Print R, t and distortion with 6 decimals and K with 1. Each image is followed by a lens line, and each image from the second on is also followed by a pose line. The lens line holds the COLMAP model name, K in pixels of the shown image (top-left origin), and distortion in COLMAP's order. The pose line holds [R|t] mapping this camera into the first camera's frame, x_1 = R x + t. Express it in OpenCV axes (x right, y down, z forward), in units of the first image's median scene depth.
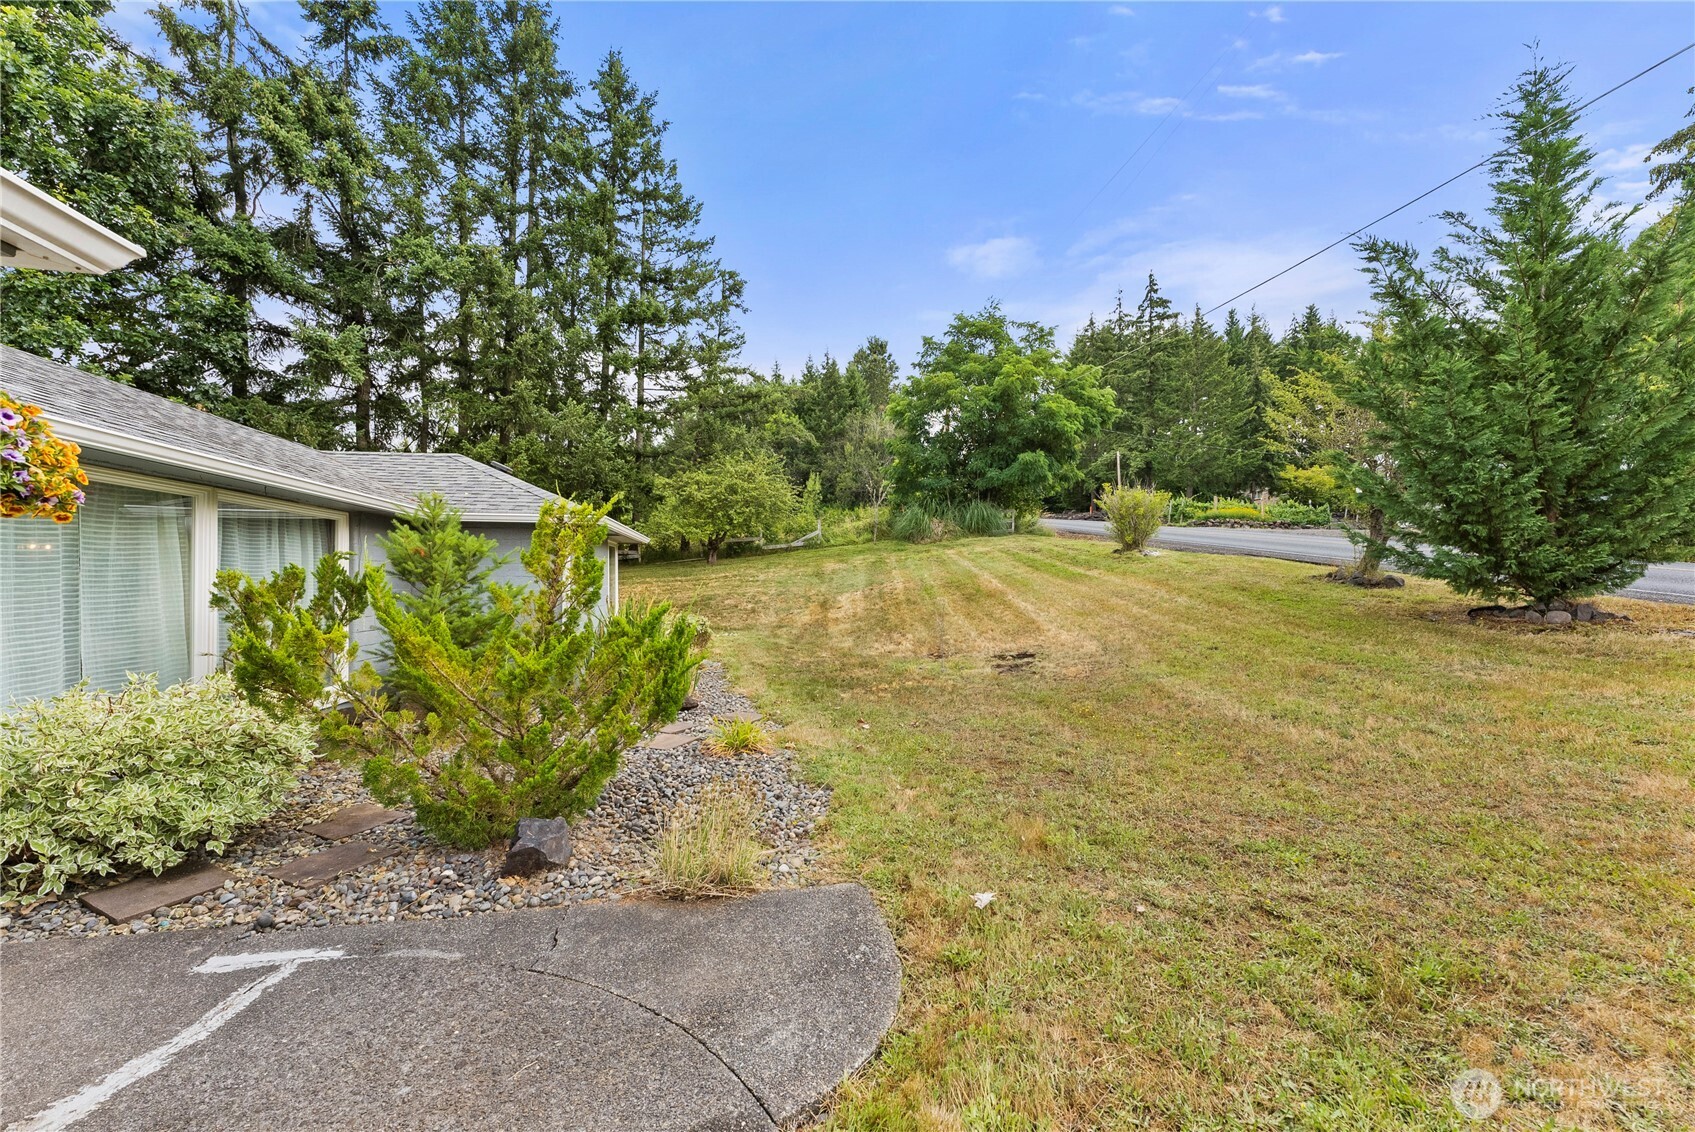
lens RADIAL K [[698.6, 0, 847.3], [0, 698.6, 570.6], [0, 0, 1]] dist [-0.003848, -0.000178]
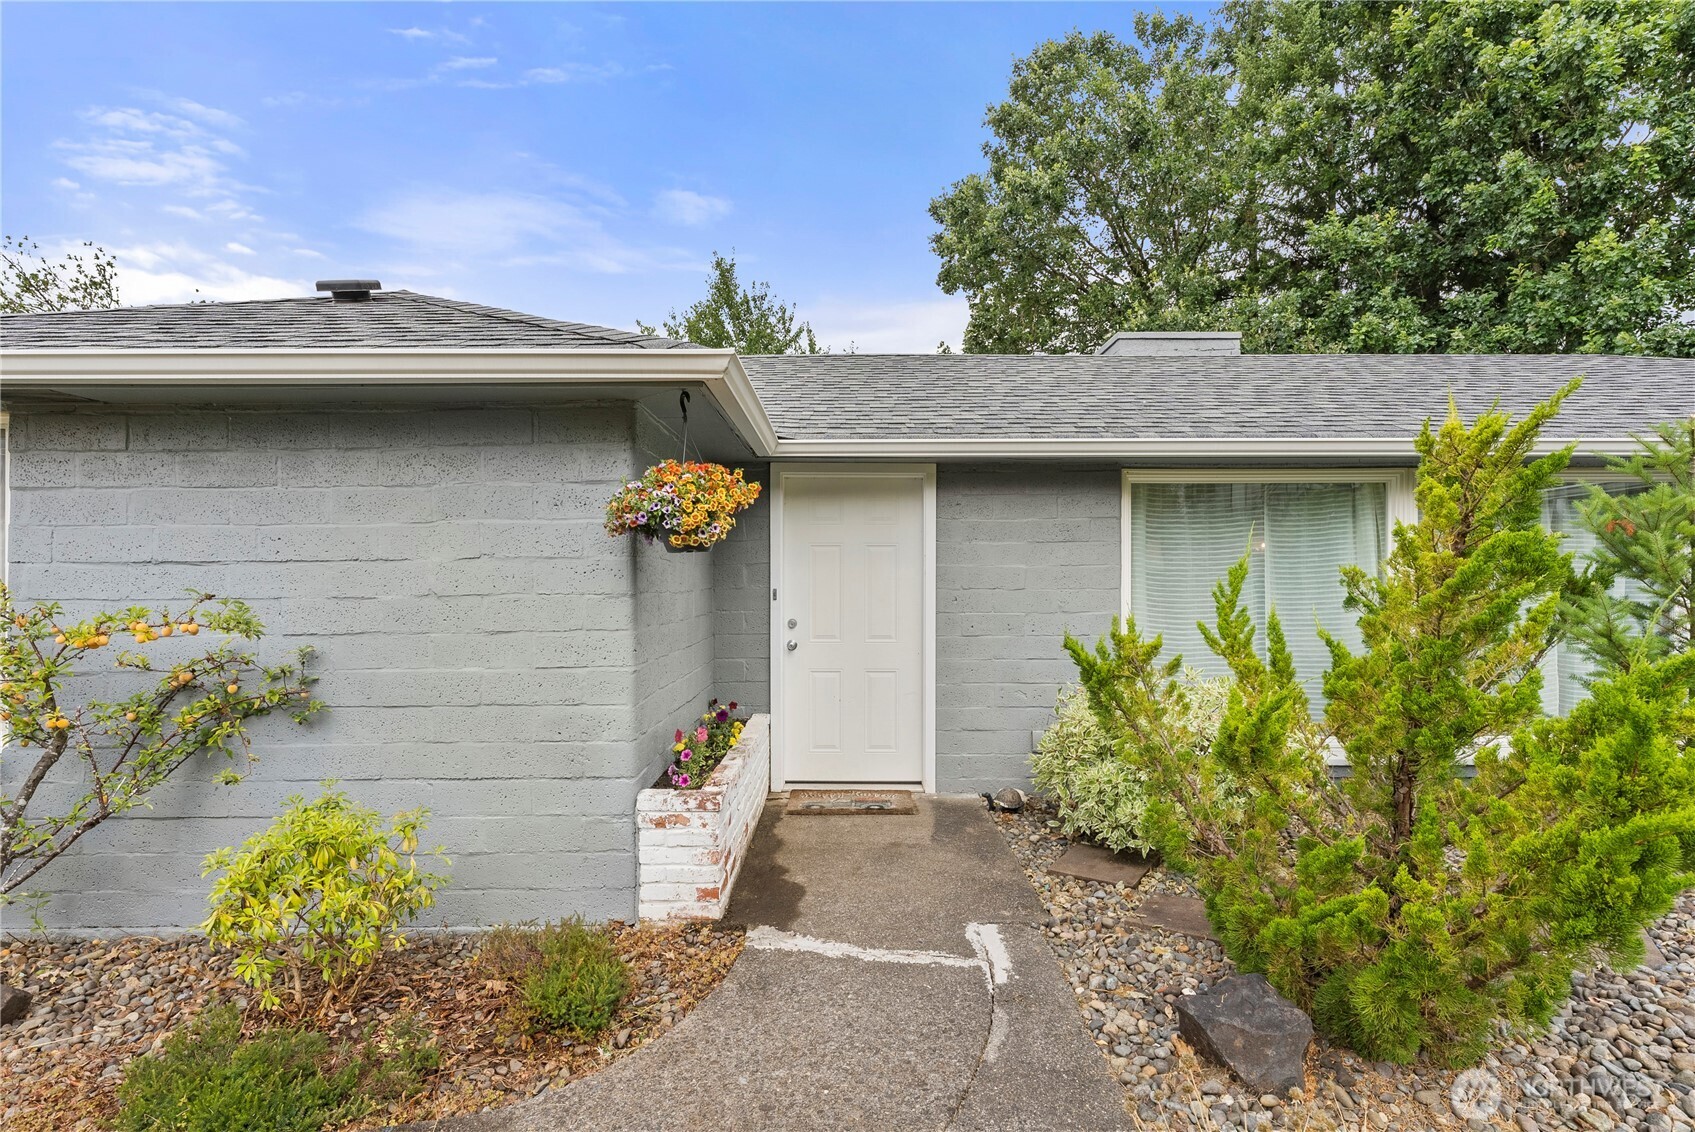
lens RADIAL K [[790.9, 0, 847.1], [0, 790.9, 571.3], [0, 0, 1]] dist [0.004591, 0.000555]
pose [[-0.166596, 0.001722, -0.986024, 0.311710], [0.010622, 0.999944, -0.000049, -0.003254], [0.985968, -0.010482, -0.166604, 0.858058]]
